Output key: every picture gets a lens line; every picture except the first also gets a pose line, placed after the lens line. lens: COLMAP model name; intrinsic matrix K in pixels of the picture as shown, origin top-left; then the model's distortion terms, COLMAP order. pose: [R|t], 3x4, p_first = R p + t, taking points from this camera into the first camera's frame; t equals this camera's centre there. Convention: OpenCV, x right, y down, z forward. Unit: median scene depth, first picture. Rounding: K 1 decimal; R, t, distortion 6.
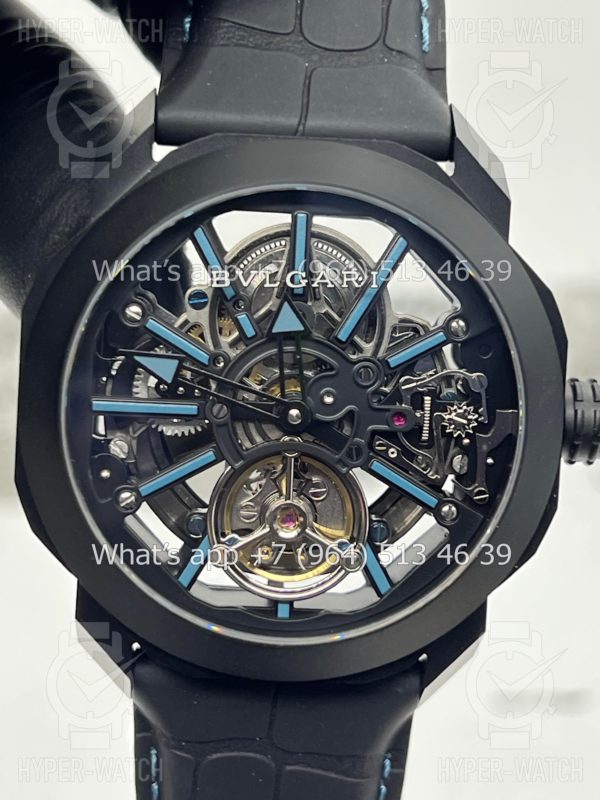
lens RADIAL K [[1823.3, 0, 300.0], [0, 1823.3, 400.0], [0, 0, 1]] dist [0.187380, -0.489016]
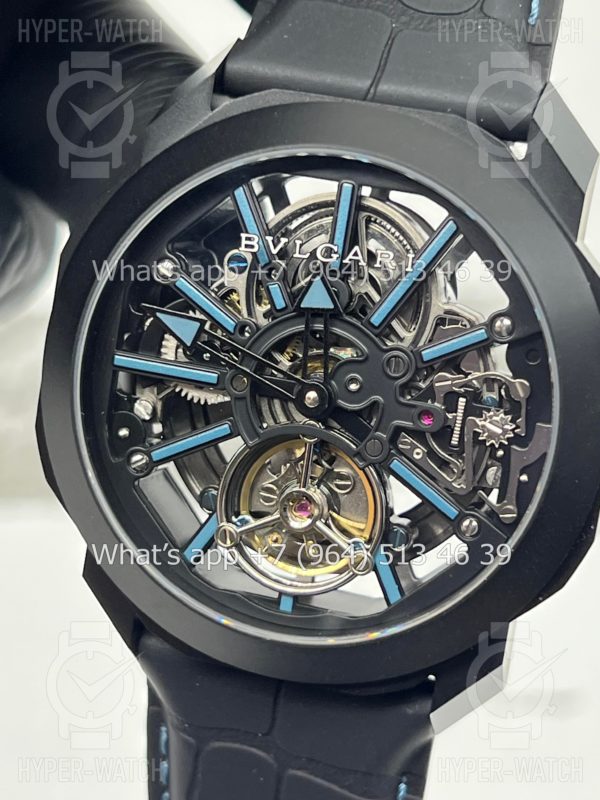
lens RADIAL K [[1823.3, 0, 300.0], [0, 1823.3, 400.0], [0, 0, 1]] dist [0.187380, -0.489016]
pose [[0.954996, 0.134753, -0.264244, 0.233157], [-0.132733, 0.990822, 0.025572, -0.013364], [0.265264, 0.010653, 0.964117, 0.098454]]
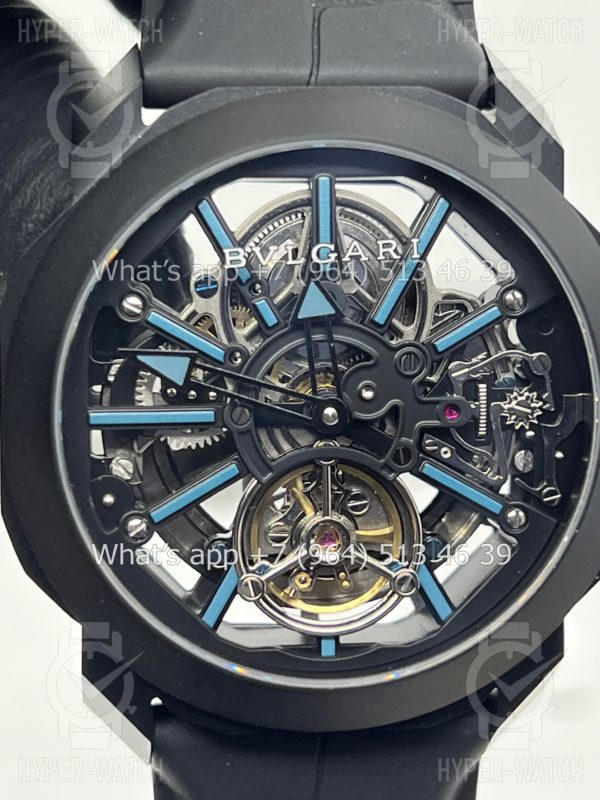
lens RADIAL K [[1823.3, 0, 300.0], [0, 1823.3, 400.0], [0, 0, 1]] dist [0.187380, -0.489016]
pose [[0.997020, -0.062120, 0.045749, -0.054195], [0.063249, 0.997717, -0.023665, 0.020341], [-0.044174, 0.026488, 0.998673, 0.153423]]
